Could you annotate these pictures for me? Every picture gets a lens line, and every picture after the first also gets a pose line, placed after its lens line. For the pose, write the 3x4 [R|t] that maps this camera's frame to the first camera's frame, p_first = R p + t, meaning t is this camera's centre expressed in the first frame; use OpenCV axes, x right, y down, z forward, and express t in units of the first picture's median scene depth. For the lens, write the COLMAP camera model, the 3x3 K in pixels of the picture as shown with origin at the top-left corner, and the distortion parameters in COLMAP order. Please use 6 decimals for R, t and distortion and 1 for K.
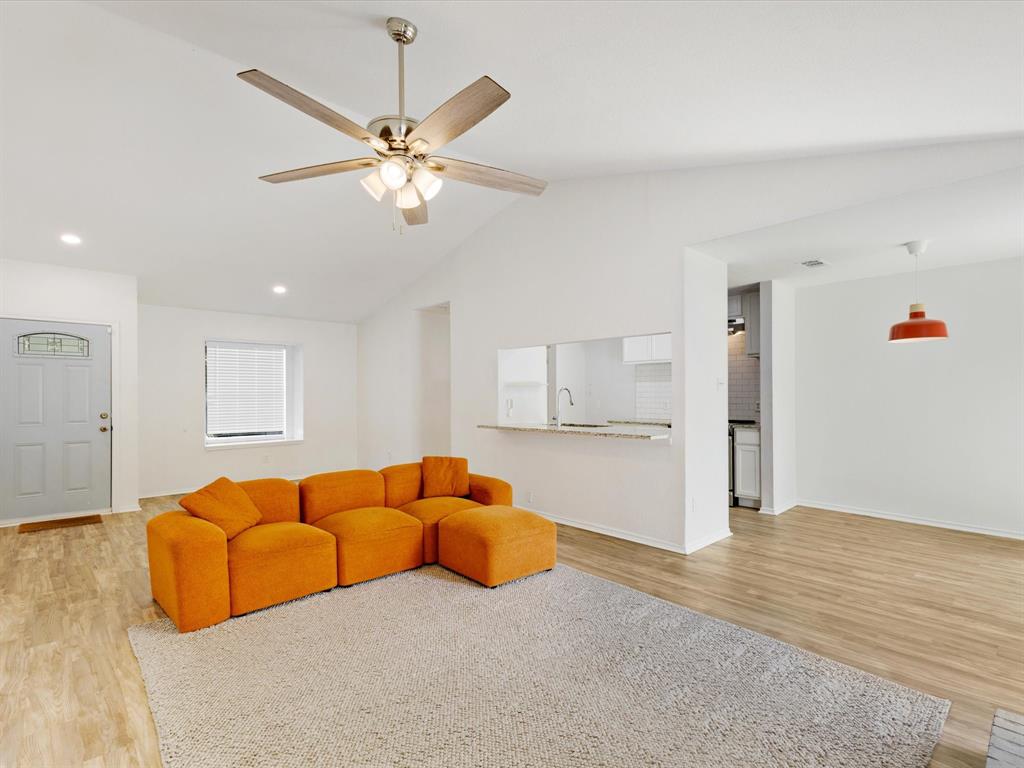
lens RADIAL K [[501.7, 0, 512.0], [0, 501.7, 384.0], [0, 0, 1]] dist [-0.001394, -0.000454]
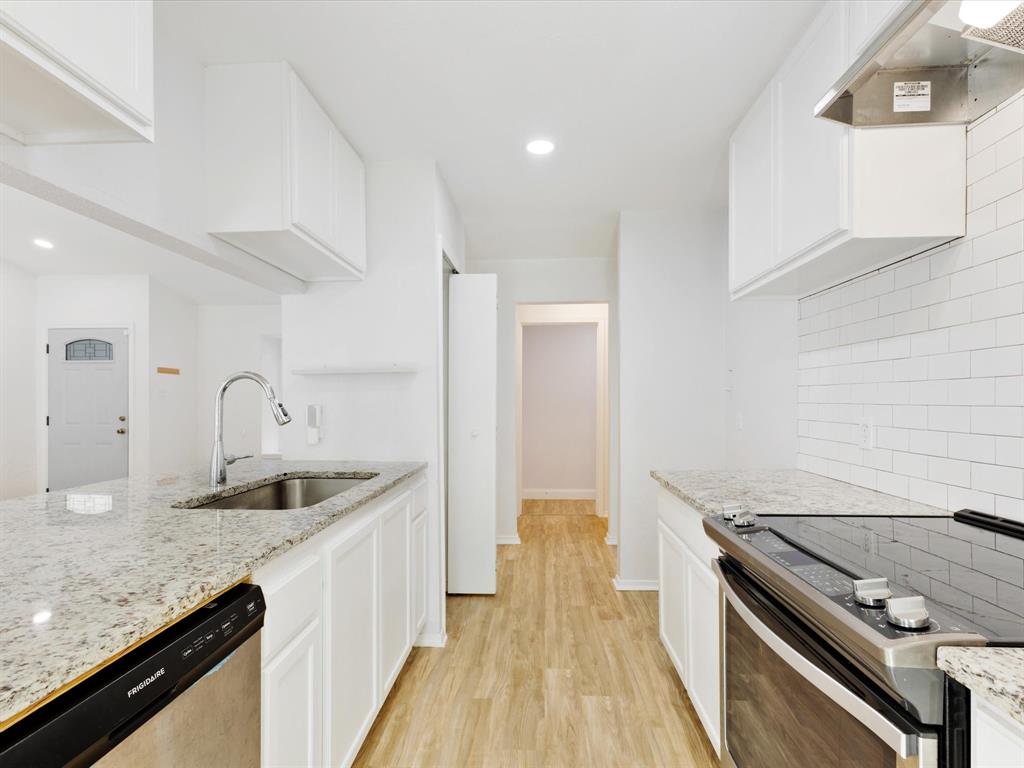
lens RADIAL K [[501.7, 0, 512.0], [0, 501.7, 384.0], [0, 0, 1]] dist [-0.001394, -0.000454]
pose [[0.673809, -0.026808, -0.738419, 0.454682], [0.014605, 0.999630, -0.022963, 0.029425], [0.738762, 0.004688, 0.673951, 0.893249]]
